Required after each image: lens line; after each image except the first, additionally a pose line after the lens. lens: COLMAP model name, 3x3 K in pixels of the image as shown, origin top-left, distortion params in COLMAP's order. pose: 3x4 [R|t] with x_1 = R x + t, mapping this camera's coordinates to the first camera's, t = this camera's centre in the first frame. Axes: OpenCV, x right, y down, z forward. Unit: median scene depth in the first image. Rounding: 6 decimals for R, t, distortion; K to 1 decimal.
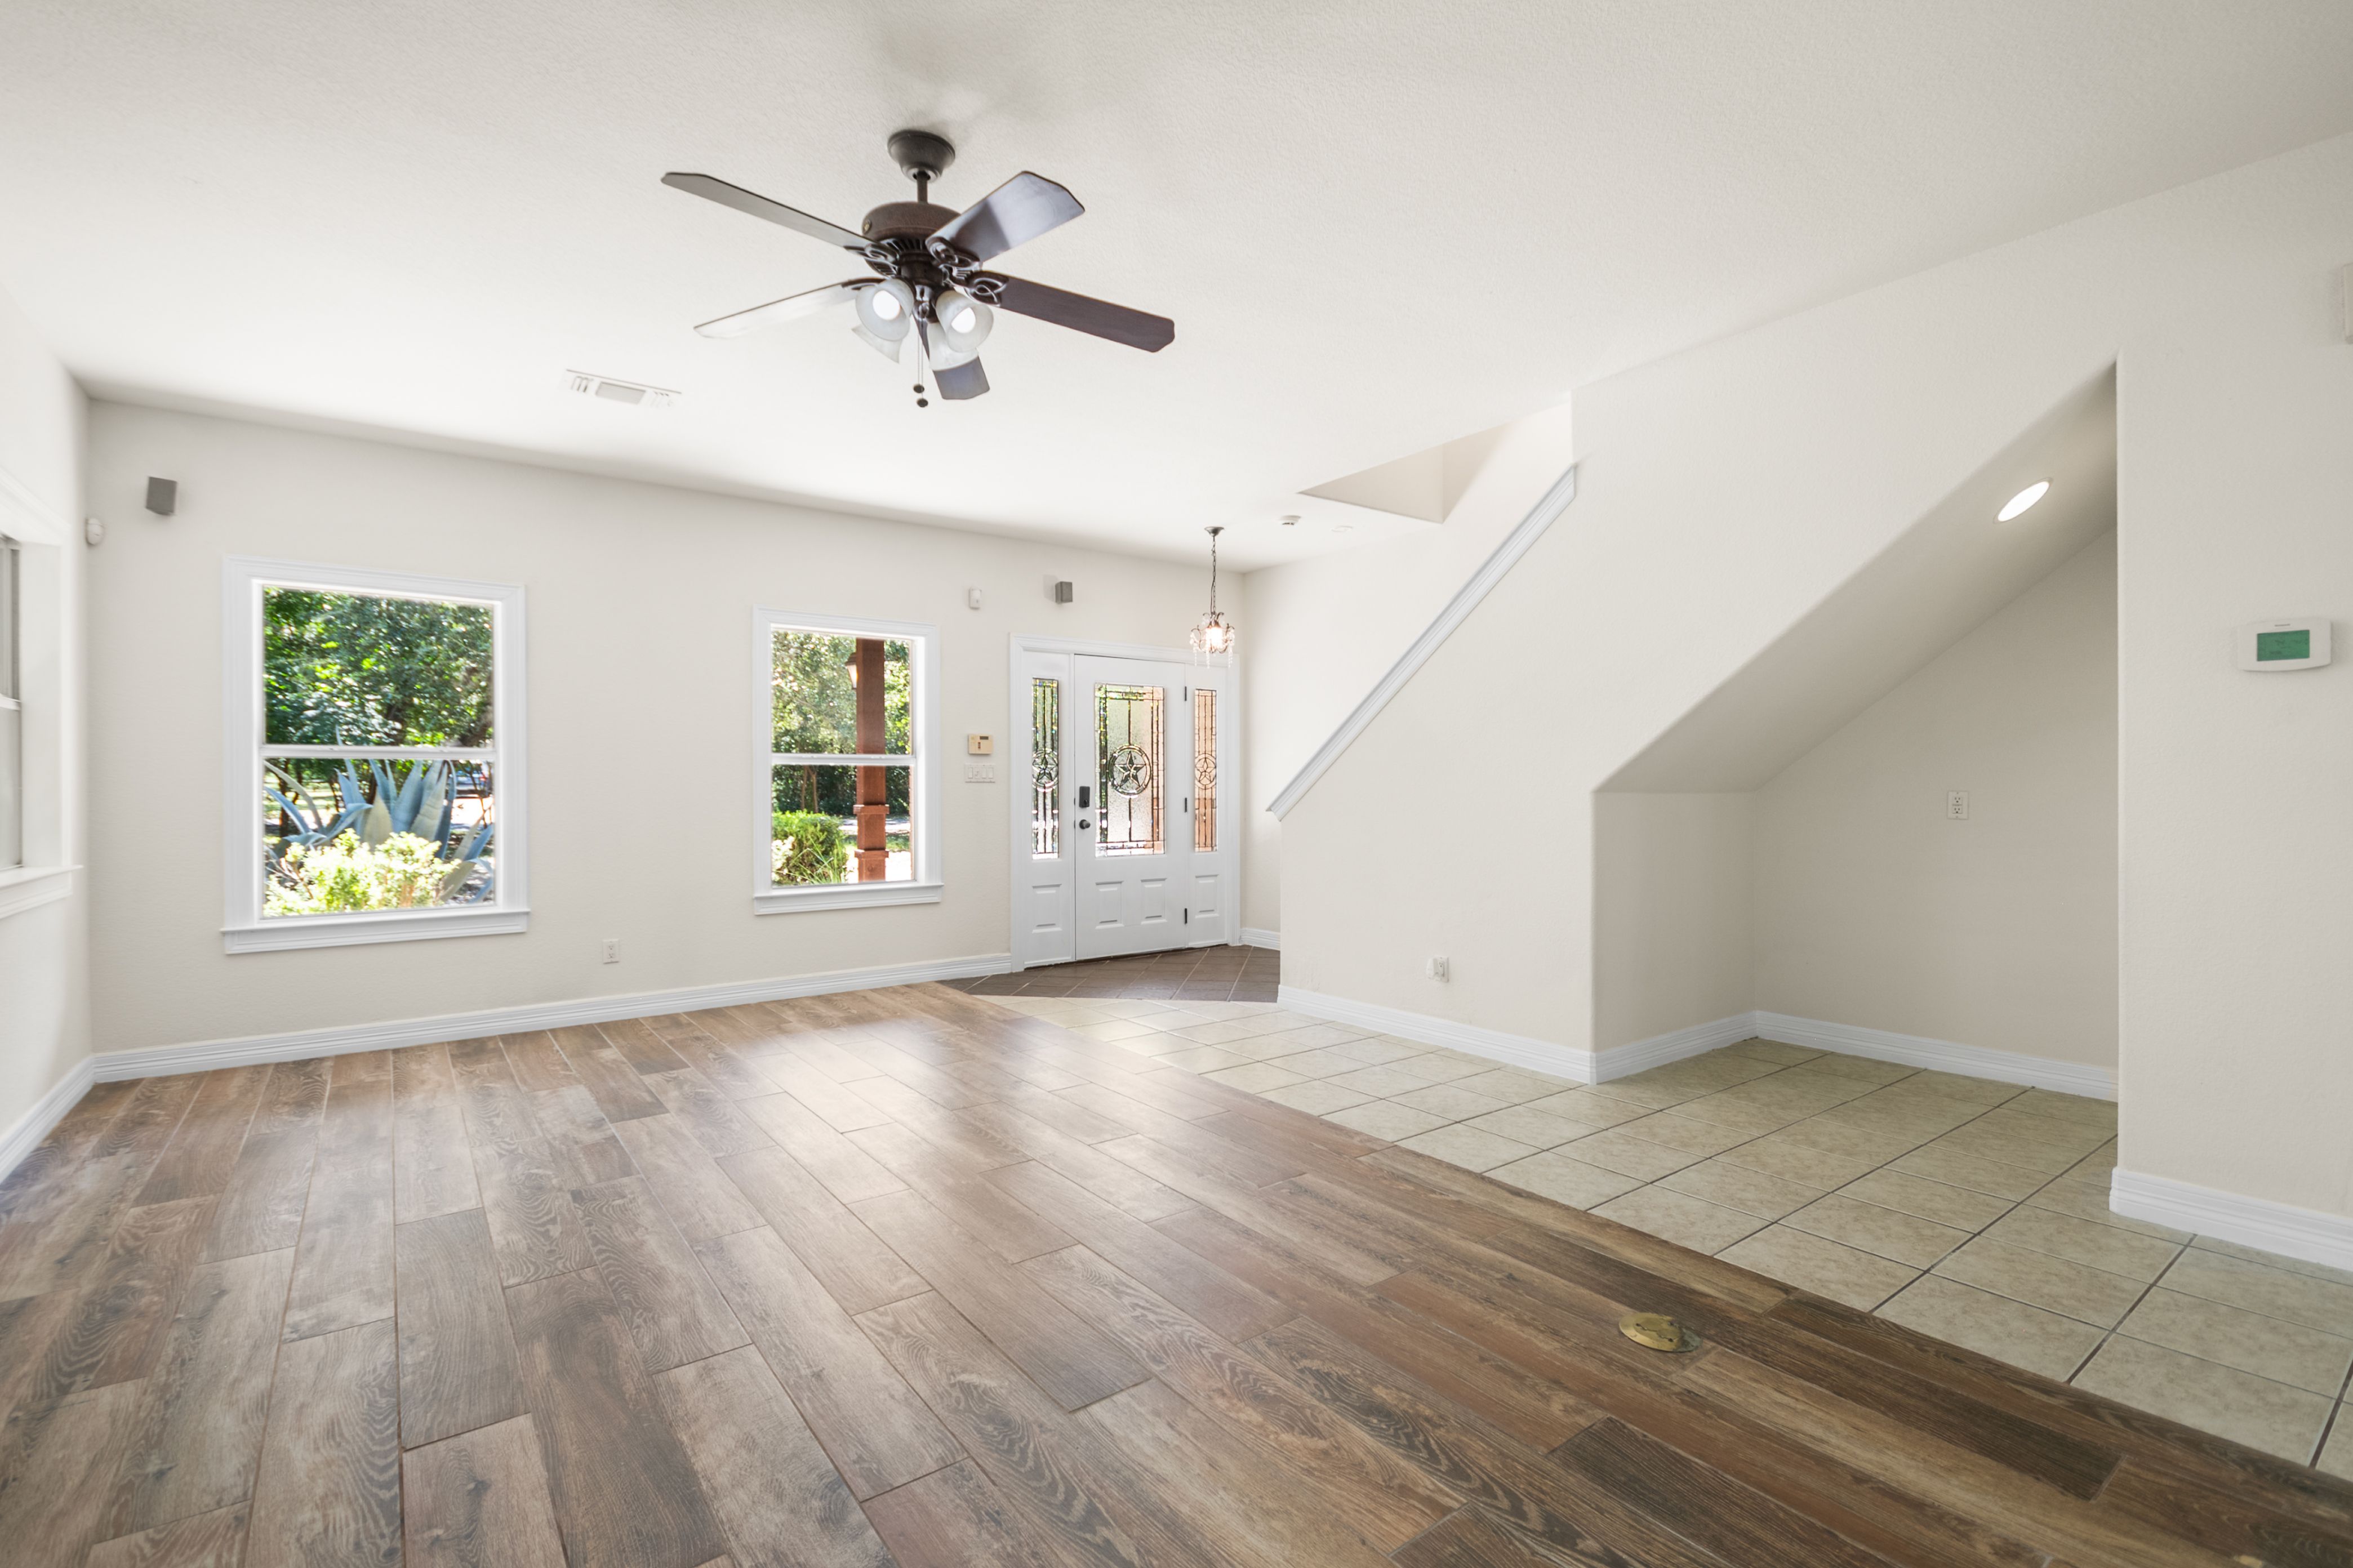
lens RADIAL K [[1051.4, 0, 1165.9], [0, 1051.4, 793.3], [0, 0, 1]] dist [0.015798, -0.008096]
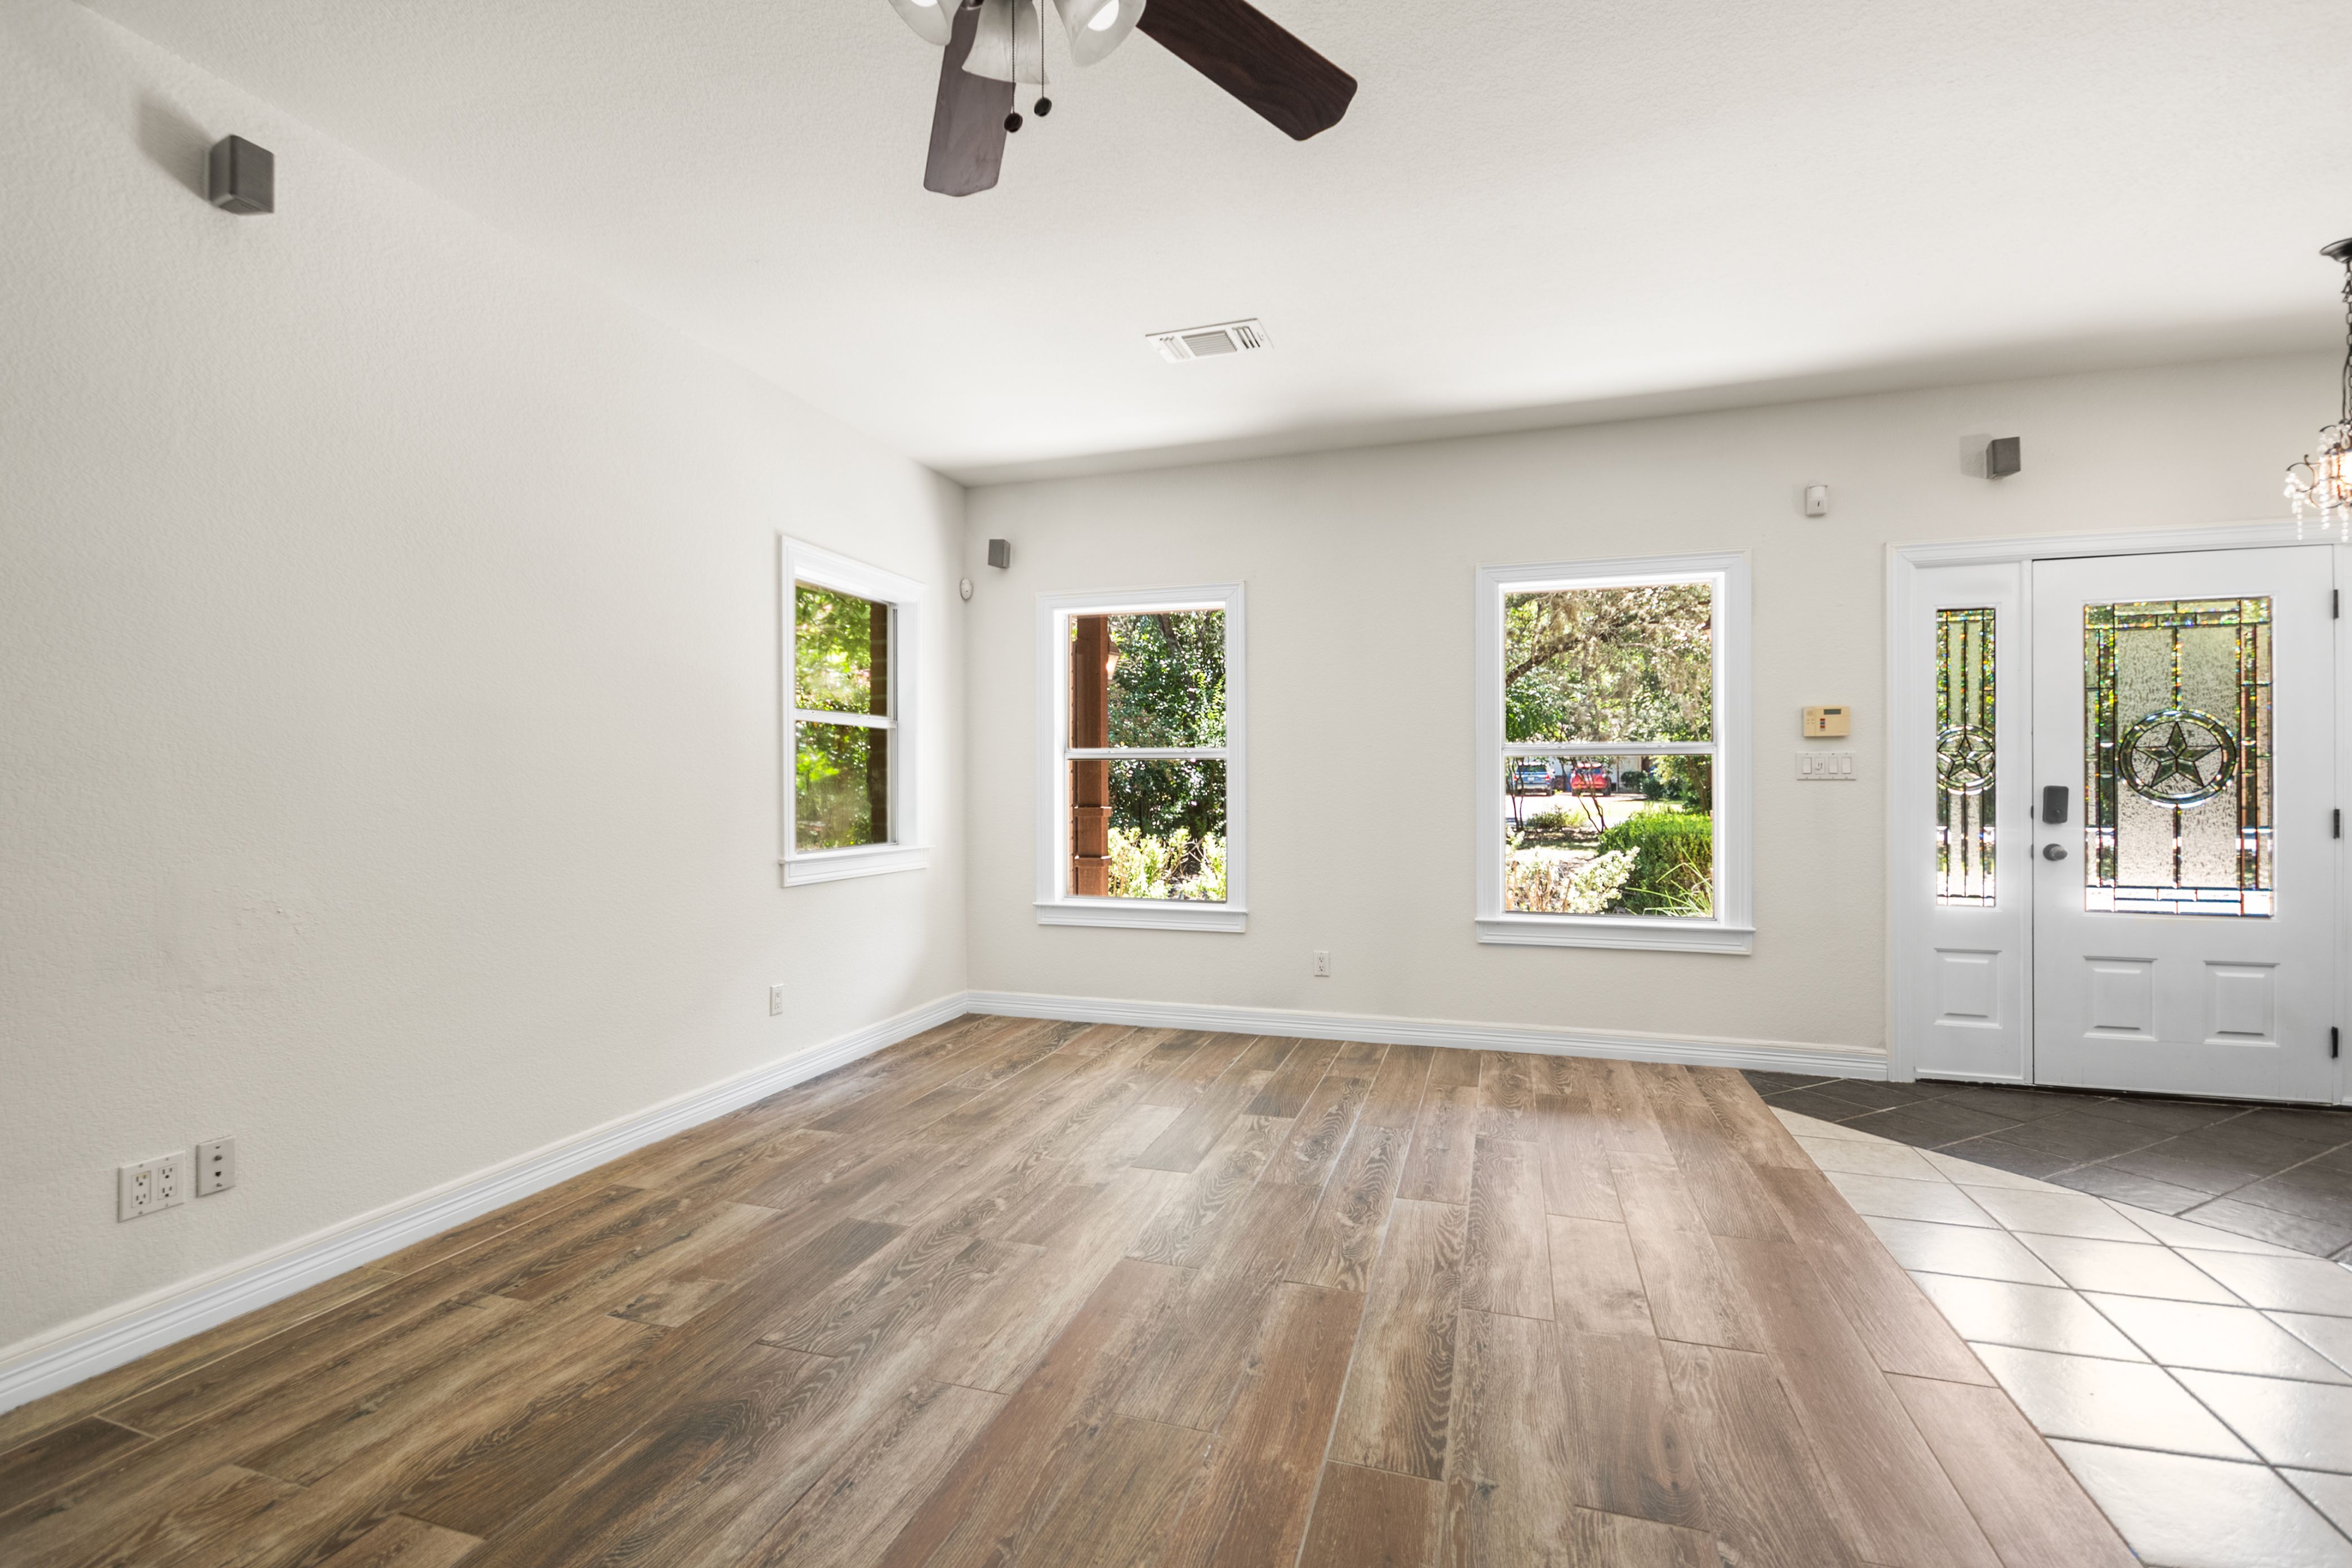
lens RADIAL K [[1051.0, 0, 1176.4], [0, 1051.0, 781.4], [0, 0, 1]] dist [0.015798, -0.008096]
pose [[0.585255, 0.000028, -0.810849, 0.121084], [-0.008039, 0.999951, -0.005768, -0.002277], [0.810810, 0.009894, 0.585226, 0.296176]]
